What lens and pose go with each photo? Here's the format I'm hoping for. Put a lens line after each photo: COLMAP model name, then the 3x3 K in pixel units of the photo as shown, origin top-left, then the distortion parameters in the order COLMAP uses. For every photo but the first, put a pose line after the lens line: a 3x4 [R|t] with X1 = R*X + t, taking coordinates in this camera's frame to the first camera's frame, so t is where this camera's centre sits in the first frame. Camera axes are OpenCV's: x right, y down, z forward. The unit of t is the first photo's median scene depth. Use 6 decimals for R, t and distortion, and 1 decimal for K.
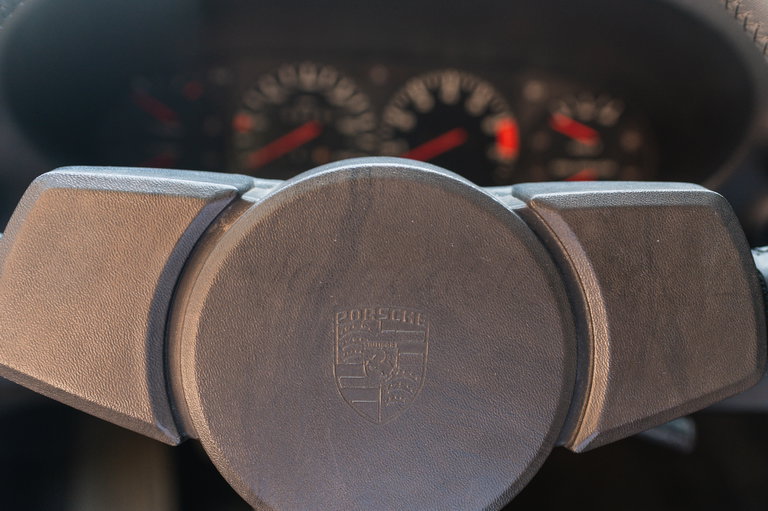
lens RADIAL K [[774.1, 0, 384.0], [0, 774.1, 255.5], [0, 0, 1]] dist [0.095426, -0.005194]
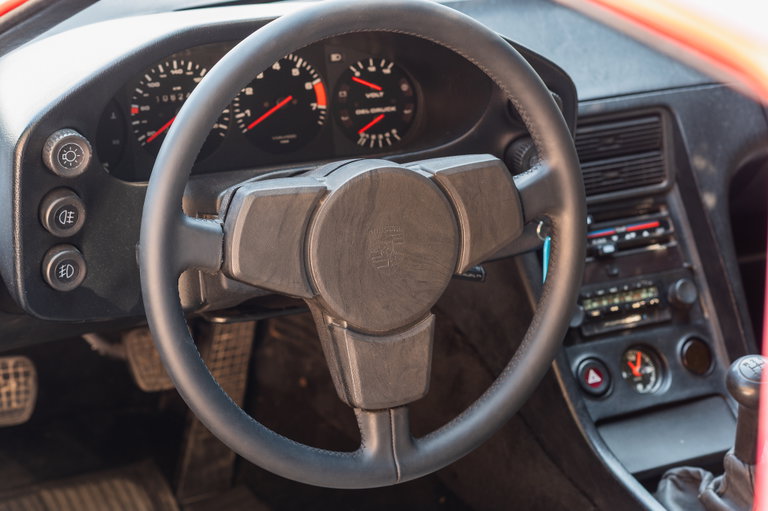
lens RADIAL K [[1890.2, 0, 384.0], [0, 1890.2, 255.5], [0, 0, 1]] dist [-0.086016, -0.040633]
pose [[0.894227, -0.156951, 0.419194, -2.420262], [0.118890, 0.986154, 0.115611, -0.509700], [-0.431535, -0.053544, 0.900506, -4.171353]]
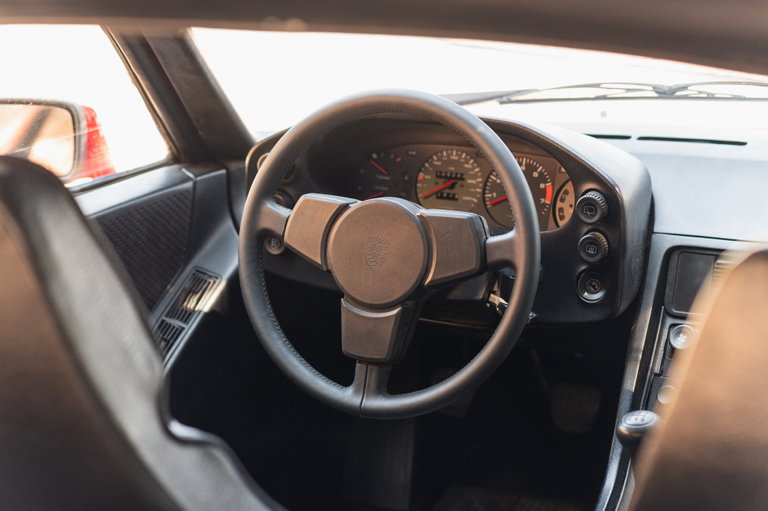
lens RADIAL K [[1890.2, 0, 384.0], [0, 1890.2, 255.5], [0, 0, 1]] dist [-0.086016, -0.040633]
pose [[0.885577, 0.085499, -0.456556, 3.990524], [-0.123478, 0.990880, -0.053947, 0.609050], [0.447779, 0.104149, 0.888058, -6.705590]]
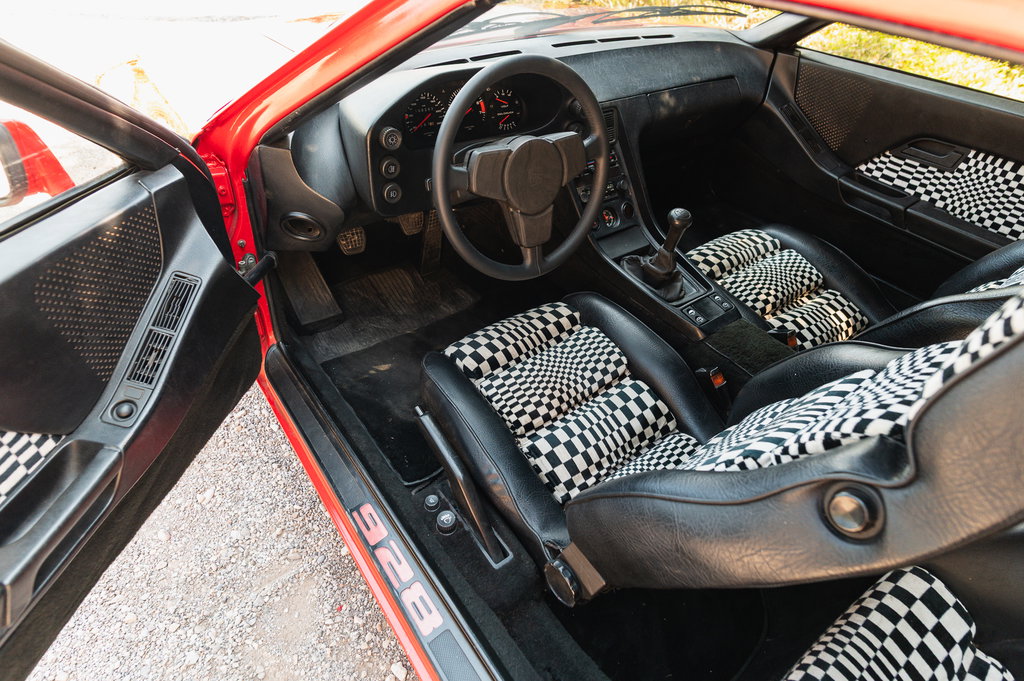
lens RADIAL K [[580.1, 0, 512.0], [0, 580.1, 340.5], [0, 0, 1]] dist [0.024398, -0.003319]
pose [[0.822038, -0.343434, 0.454210, -2.377773], [0.148688, 0.899438, 0.410979, -0.530466], [-0.549678, -0.270305, 0.790436, -2.439855]]
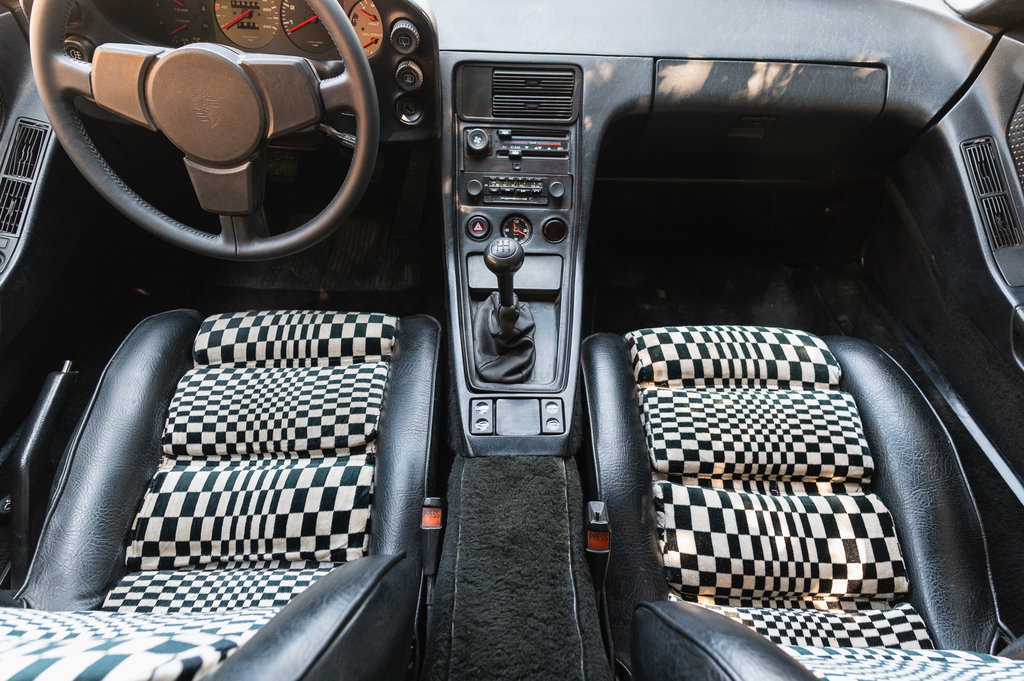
lens RADIAL K [[580.1, 0, 512.0], [0, 580.1, 340.5], [0, 0, 1]] dist [0.024398, -0.003319]
pose [[0.999630, 0.026743, -0.004869, 1.437936], [-0.022255, 0.908038, 0.418297, -0.056157], [0.015608, -0.418034, 0.908297, -1.869150]]
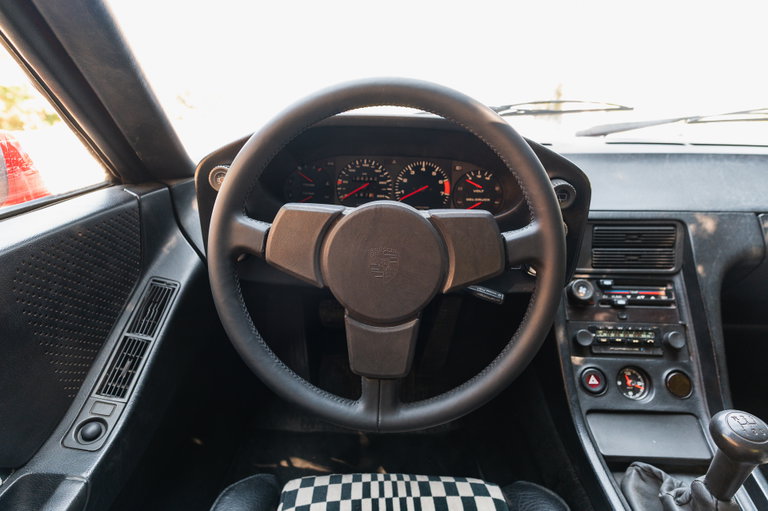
lens RADIAL K [[441.0, 0, 384.0], [0, 441.0, 255.5], [0, 0, 1]] dist [0.029807, -0.001959]
pose [[0.997818, 0.008111, -0.065523, 0.114937], [-0.006143, 0.999526, 0.030176, 0.044440], [0.065737, -0.029708, 0.997395, -0.836429]]
